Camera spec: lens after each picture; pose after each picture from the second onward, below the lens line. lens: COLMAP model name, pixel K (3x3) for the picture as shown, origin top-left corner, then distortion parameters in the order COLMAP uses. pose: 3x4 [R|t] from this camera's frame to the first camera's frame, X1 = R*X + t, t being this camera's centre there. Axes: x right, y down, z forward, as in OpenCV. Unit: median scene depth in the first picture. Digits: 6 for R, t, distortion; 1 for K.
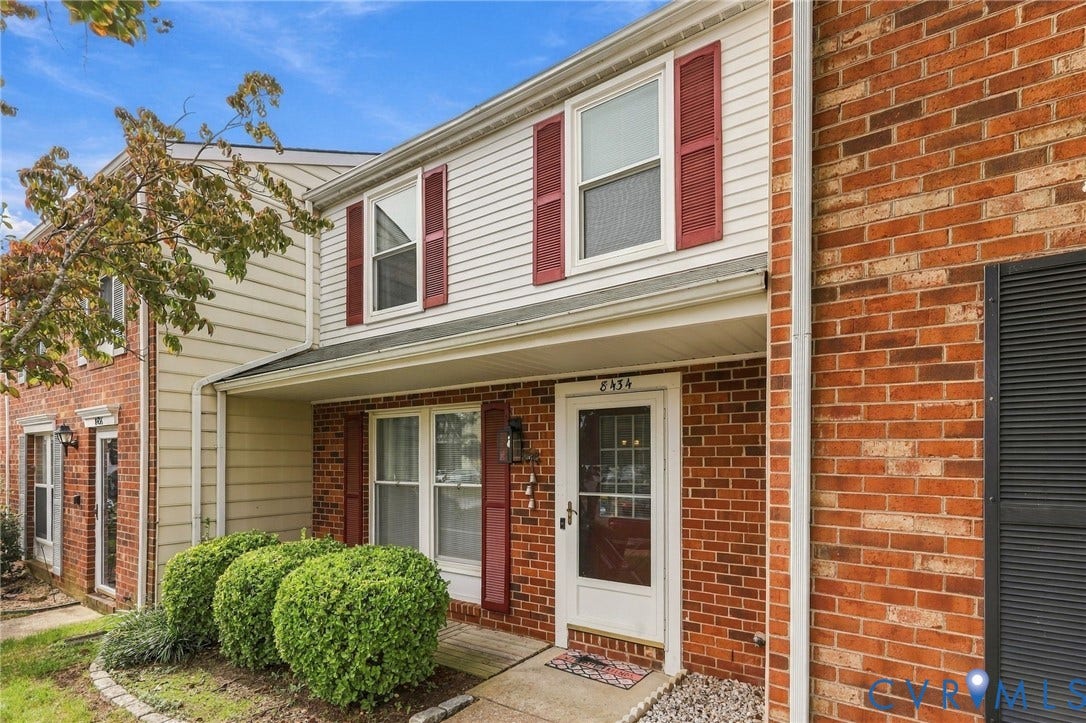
lens RADIAL K [[536.4, 0, 531.5], [0, 536.4, 456.1], [0, 0, 1]] dist [0.002070, -0.001317]
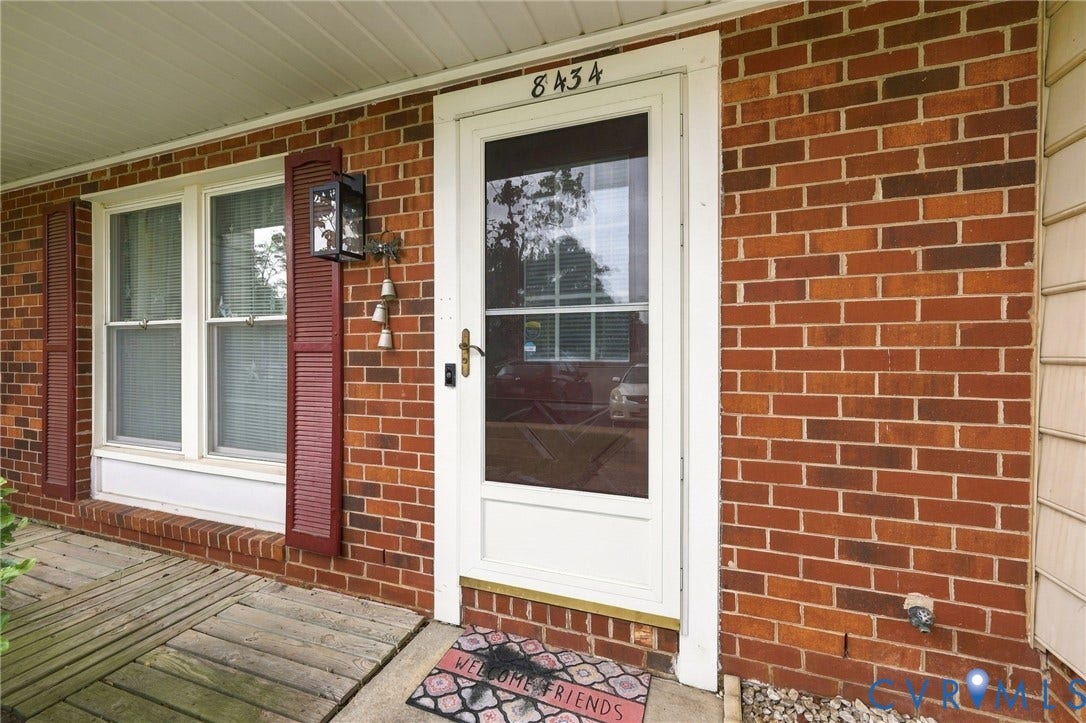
lens RADIAL K [[443.5, 0, 495.5], [0, 443.5, 356.2], [0, 0, 1]] dist [-0.000812, -0.001286]
pose [[0.969340, -0.000198, 0.245725, -0.002279], [-0.002515, 0.999939, 0.010724, 0.106504], [-0.245712, -0.011013, 0.969280, 0.607044]]
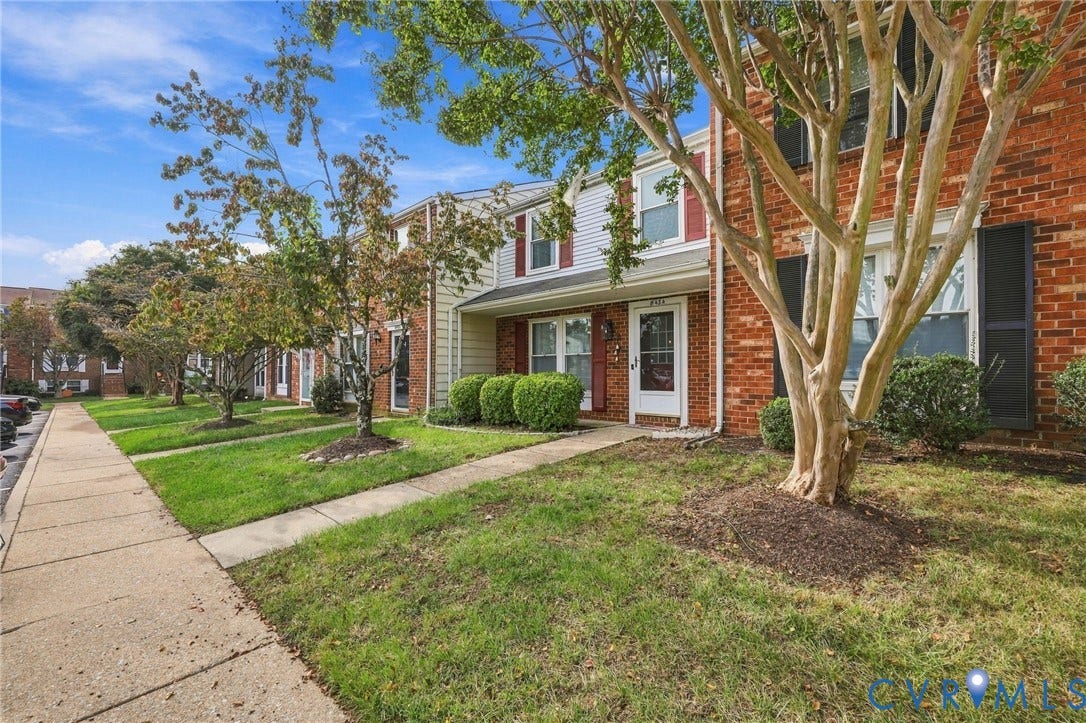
lens RADIAL K [[443.5, 0, 516.8], [0, 443.5, 361.9], [0, 0, 1]] dist [-0.000812, -0.001286]
pose [[0.985547, -0.002789, -0.169378, -0.101837], [-0.000150, 0.999850, -0.017335, 0.140271], [0.169401, 0.017110, 0.985399, -0.867346]]
